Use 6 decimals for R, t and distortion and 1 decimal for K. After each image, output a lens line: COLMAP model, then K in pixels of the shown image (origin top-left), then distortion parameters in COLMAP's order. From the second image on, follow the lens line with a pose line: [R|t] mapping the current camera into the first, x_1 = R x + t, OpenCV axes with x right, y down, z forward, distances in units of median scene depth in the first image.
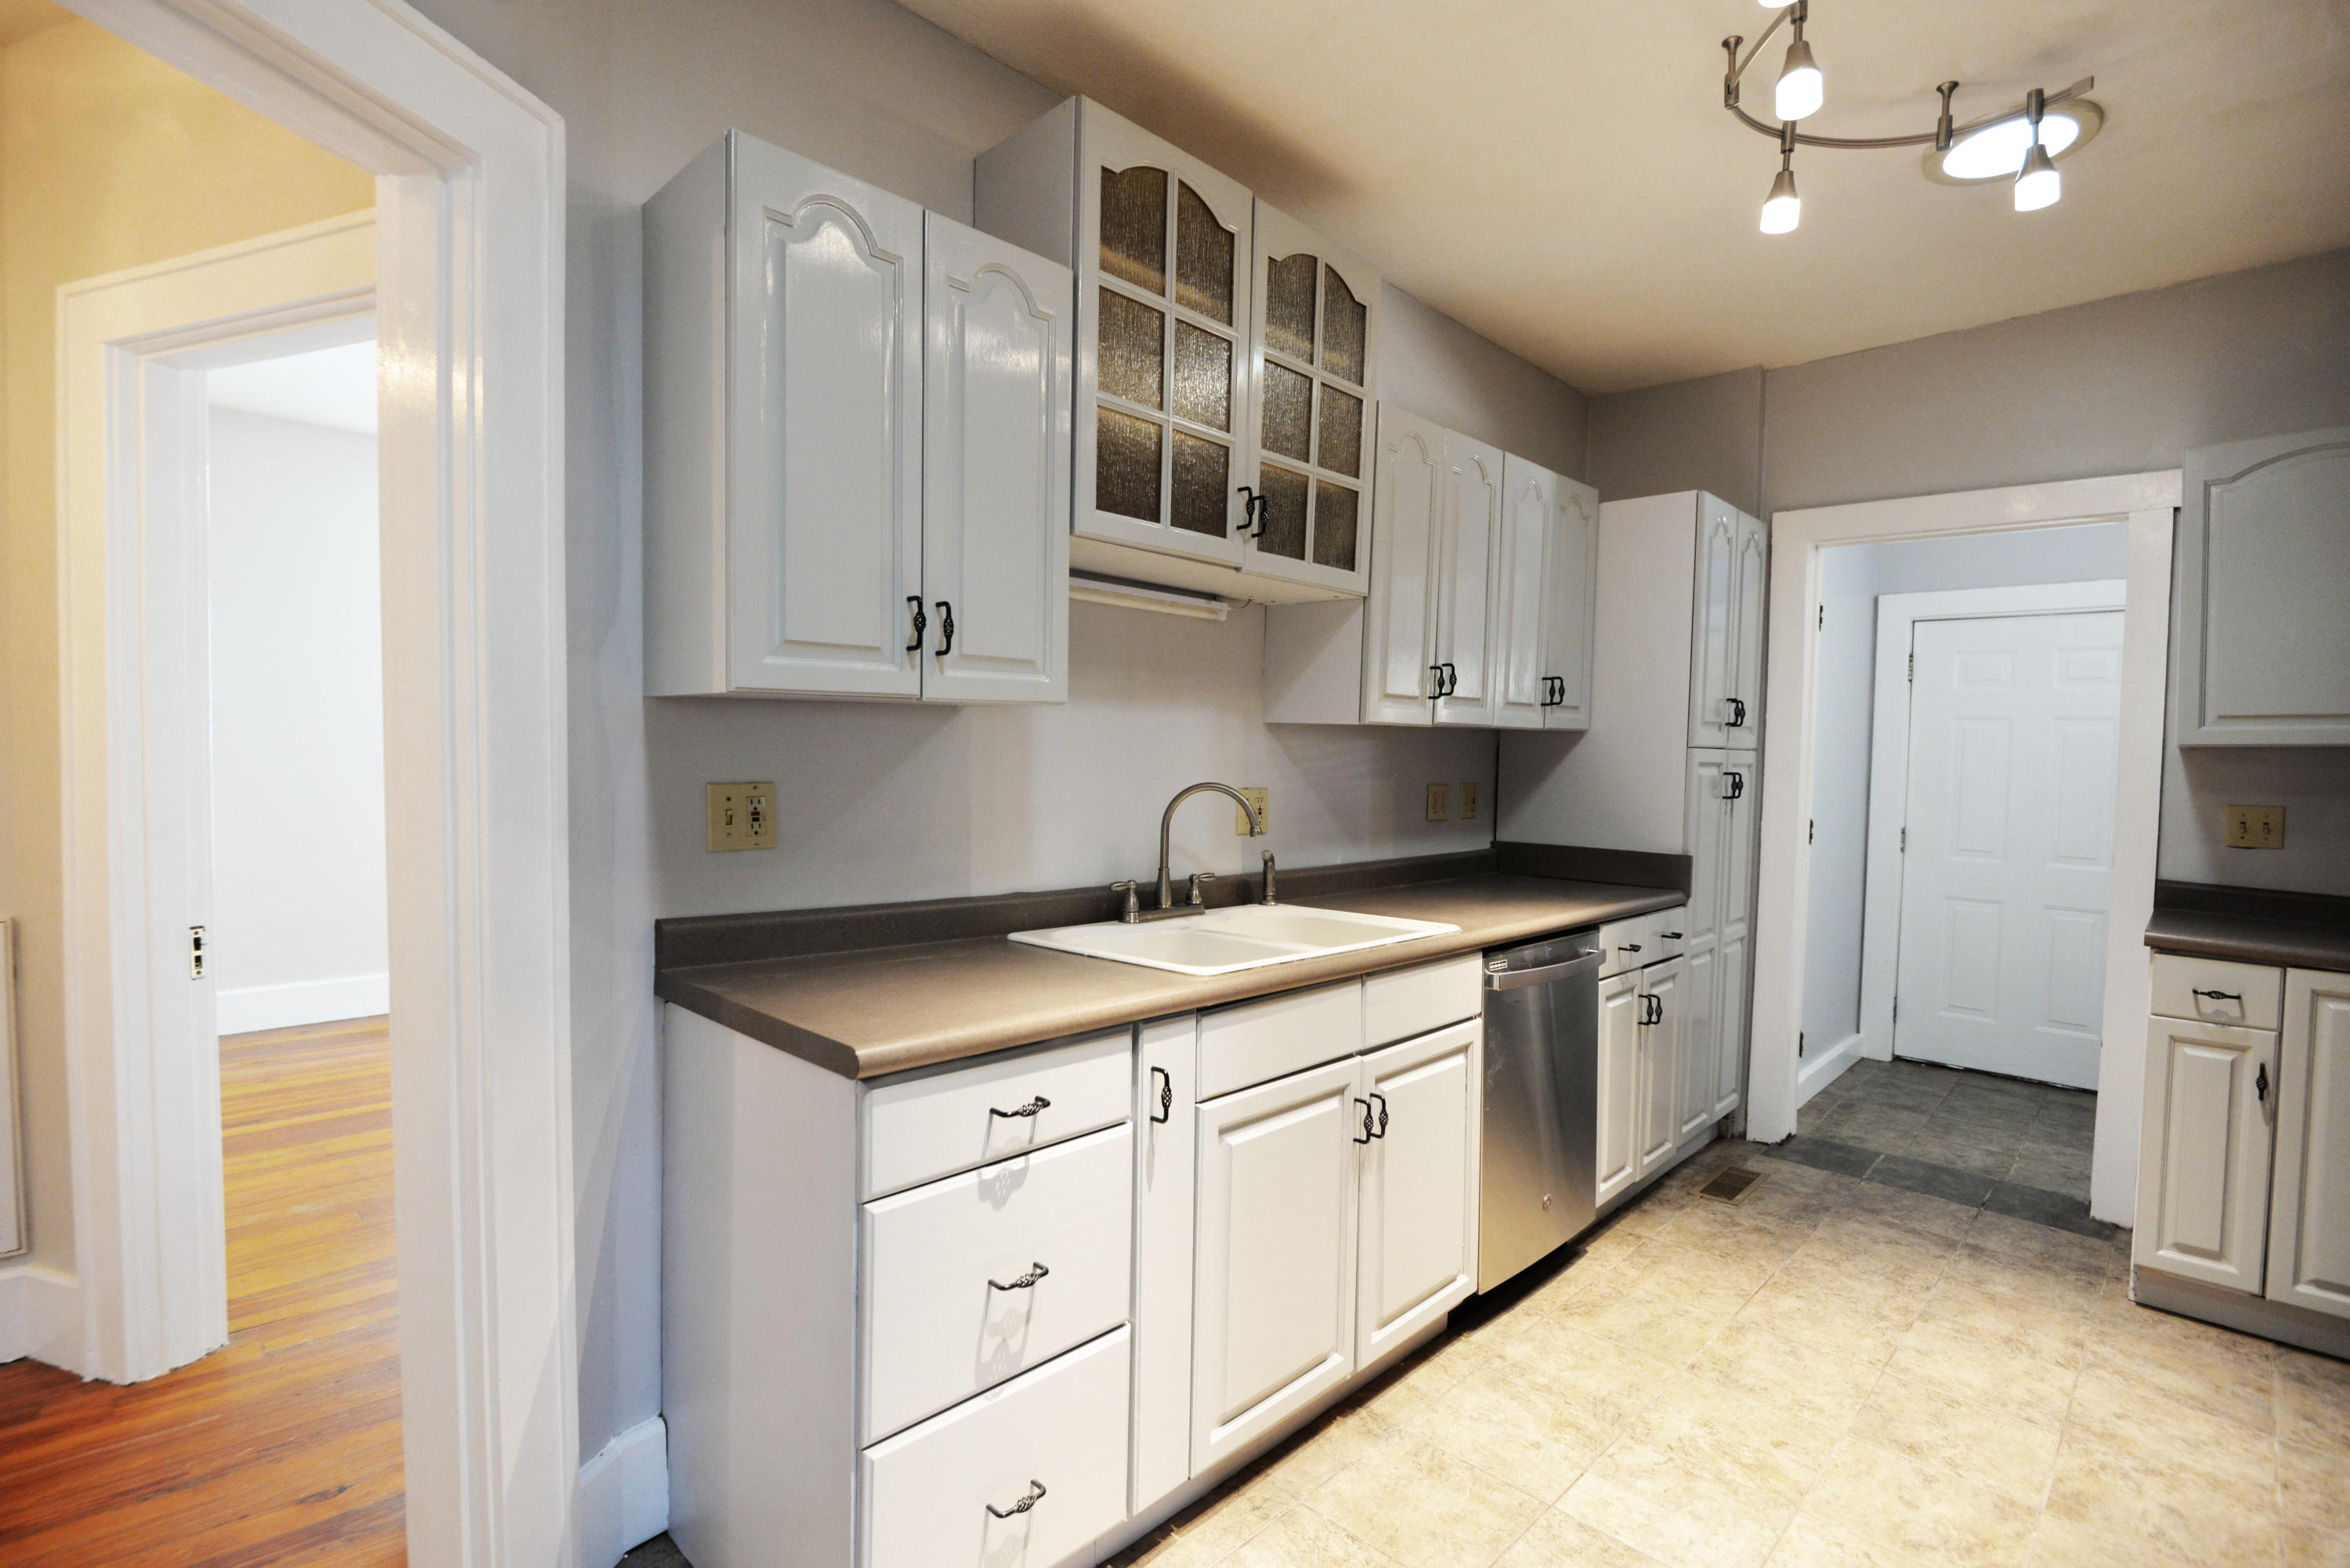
lens RADIAL K [[1082.2, 0, 1163.6], [0, 1082.2, 788.1], [0, 0, 1]] dist [-0.013851, -0.005266]
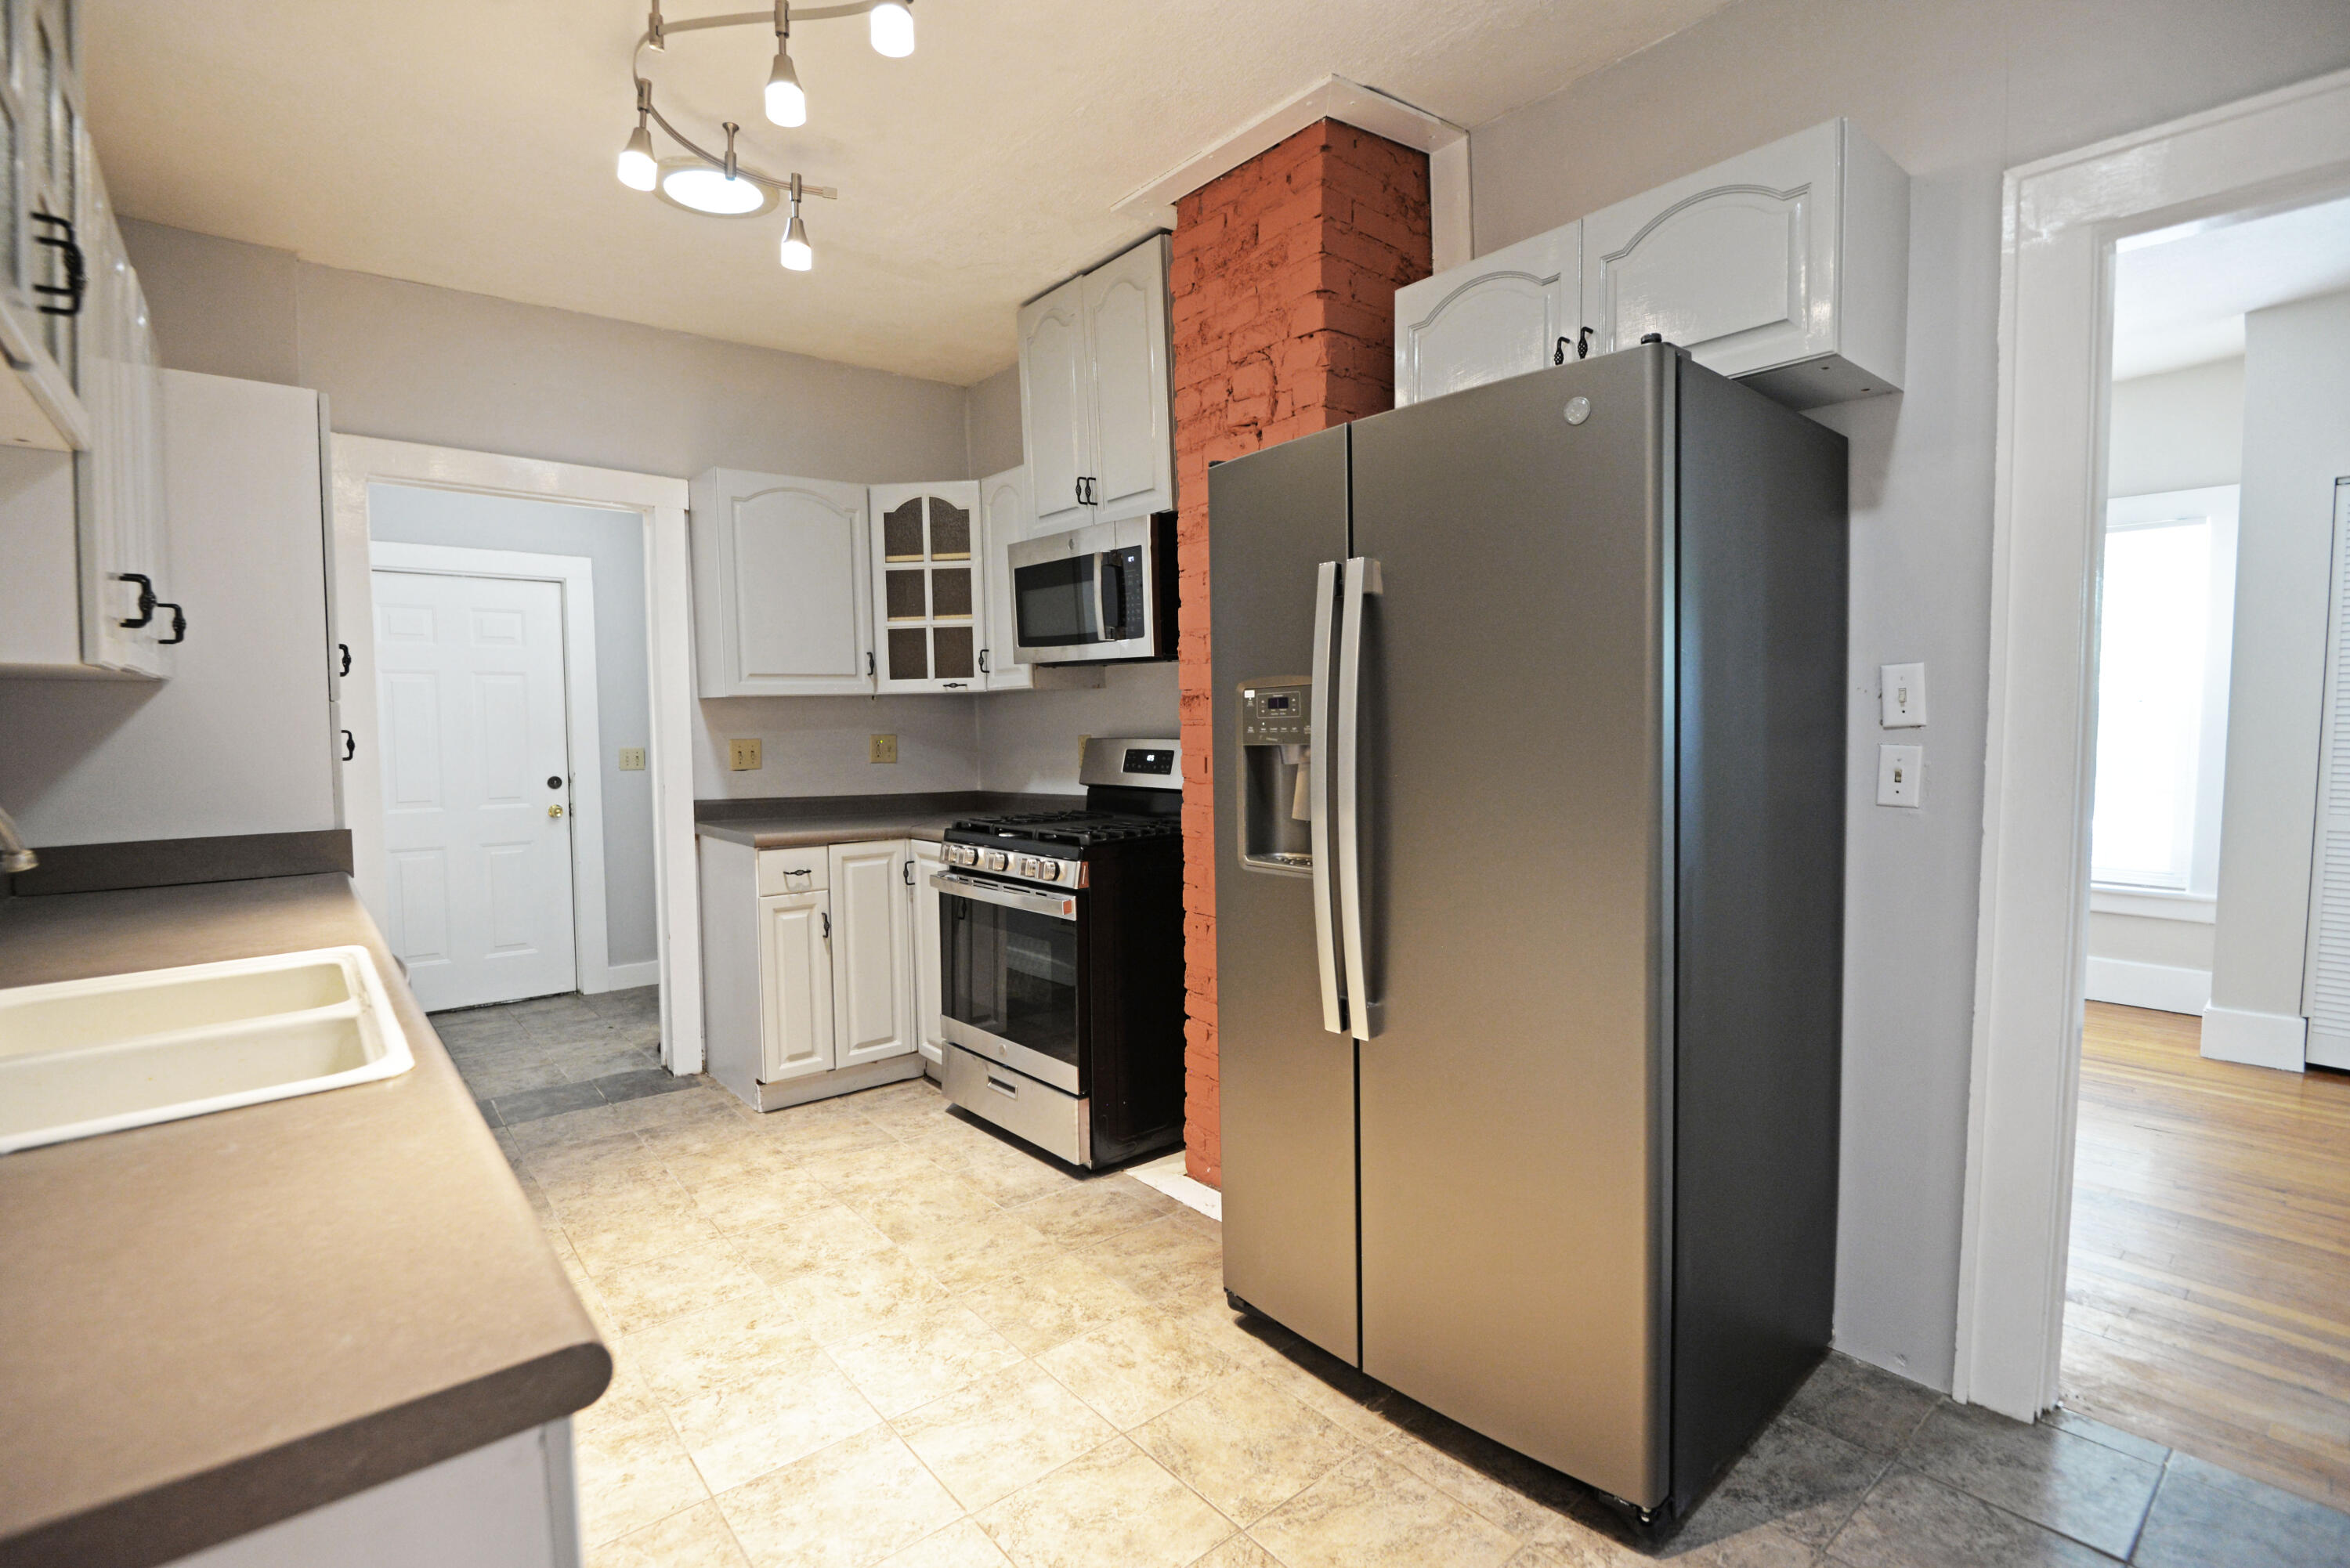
lens RADIAL K [[1079.2, 0, 1165.4], [0, 1079.2, 787.7], [0, 0, 1]] dist [-0.003497, -0.014120]
pose [[0.095688, -0.086266, 0.991666, -0.364811], [0.044933, 0.995597, 0.082272, -0.013059], [-0.994397, 0.036686, 0.099143, 0.360623]]
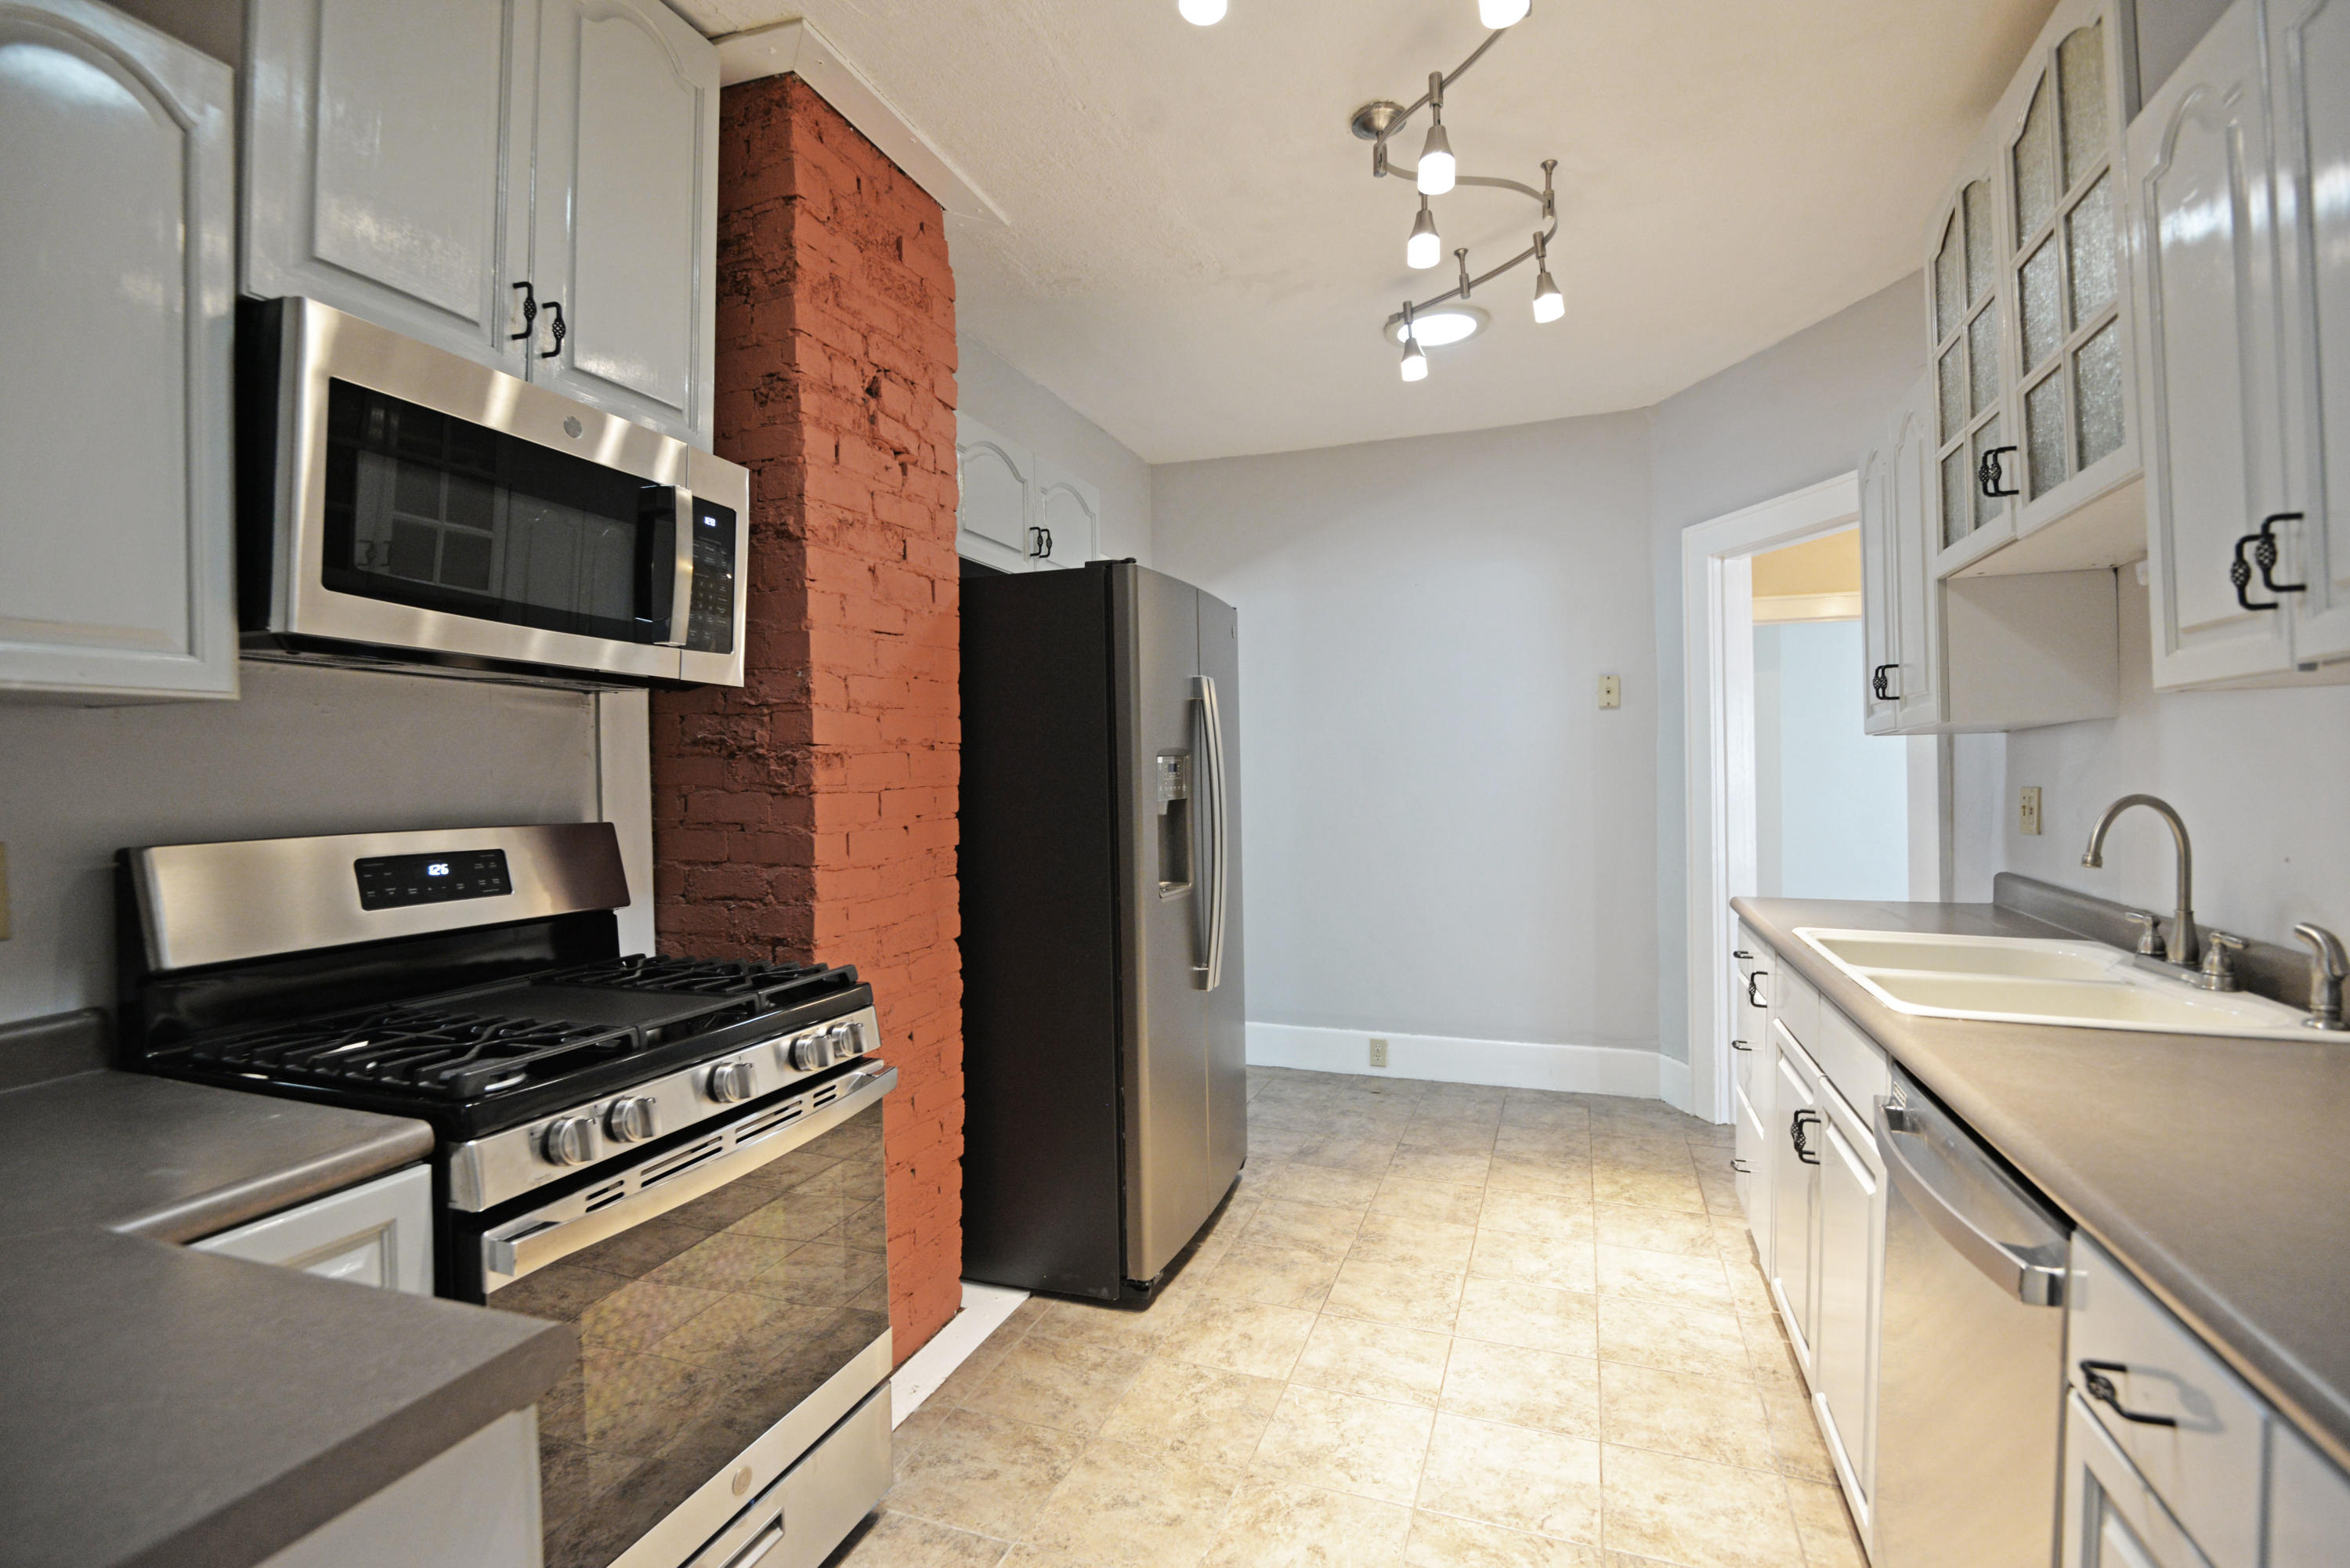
lens RADIAL K [[1082.2, 0, 1163.6], [0, 1082.2, 788.1], [0, 0, 1]] dist [-0.013851, -0.005266]
pose [[-0.912398, -0.004693, -0.409277, 0.913104], [-0.018712, 0.999367, 0.030256, -0.017861], [0.408876, 0.035264, -0.911908, 1.340867]]
